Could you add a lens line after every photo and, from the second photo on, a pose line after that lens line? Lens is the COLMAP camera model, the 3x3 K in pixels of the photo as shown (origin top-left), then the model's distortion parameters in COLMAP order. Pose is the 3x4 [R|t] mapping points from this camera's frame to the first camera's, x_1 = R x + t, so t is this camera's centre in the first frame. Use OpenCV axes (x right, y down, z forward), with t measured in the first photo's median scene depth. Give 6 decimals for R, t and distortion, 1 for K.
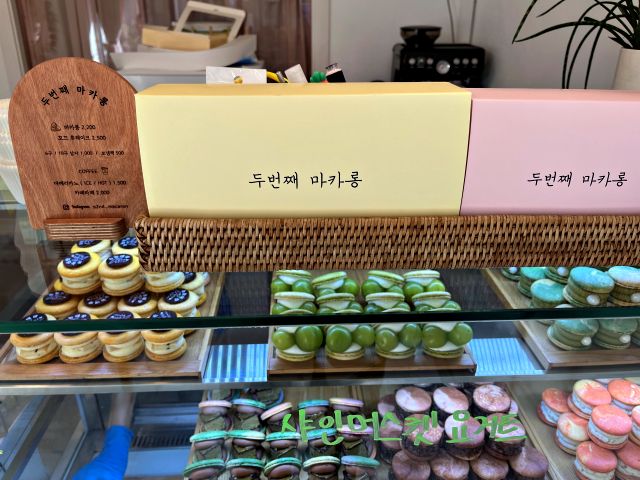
lens RADIAL K [[491.0, 0, 320.0], [0, 491.0, 240.0], [0, 0, 1]] dist [0.067084, -0.116341]
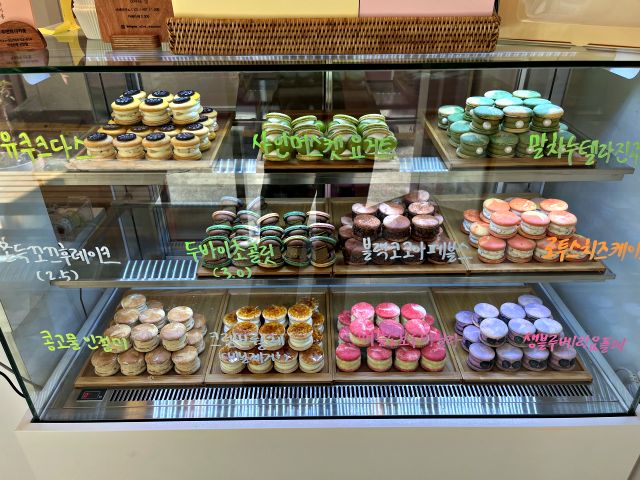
lens RADIAL K [[478.9, 0, 320.0], [0, 478.9, 240.0], [0, 0, 1]] dist [0.092689, -0.131777]
pose [[0.999307, 0.006720, -0.036623, 0.217784], [-0.002902, 0.994643, 0.103333, 0.524487], [0.037122, -0.103155, 0.993972, -0.711531]]
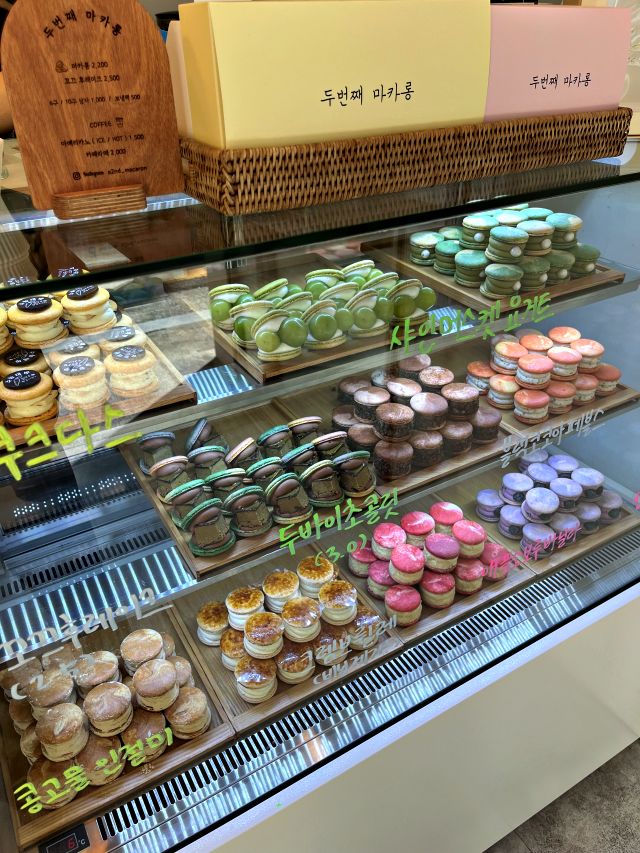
lens RADIAL K [[638.2, 0, 323.3], [0, 638.2, 434.6], [0, 0, 1]] dist [0.092689, -0.131777]
pose [[0.883761, -0.270048, 0.382152, -0.778315], [0.213043, 0.959325, 0.185226, 0.271893], [-0.416628, -0.082281, 0.905346, -0.222001]]
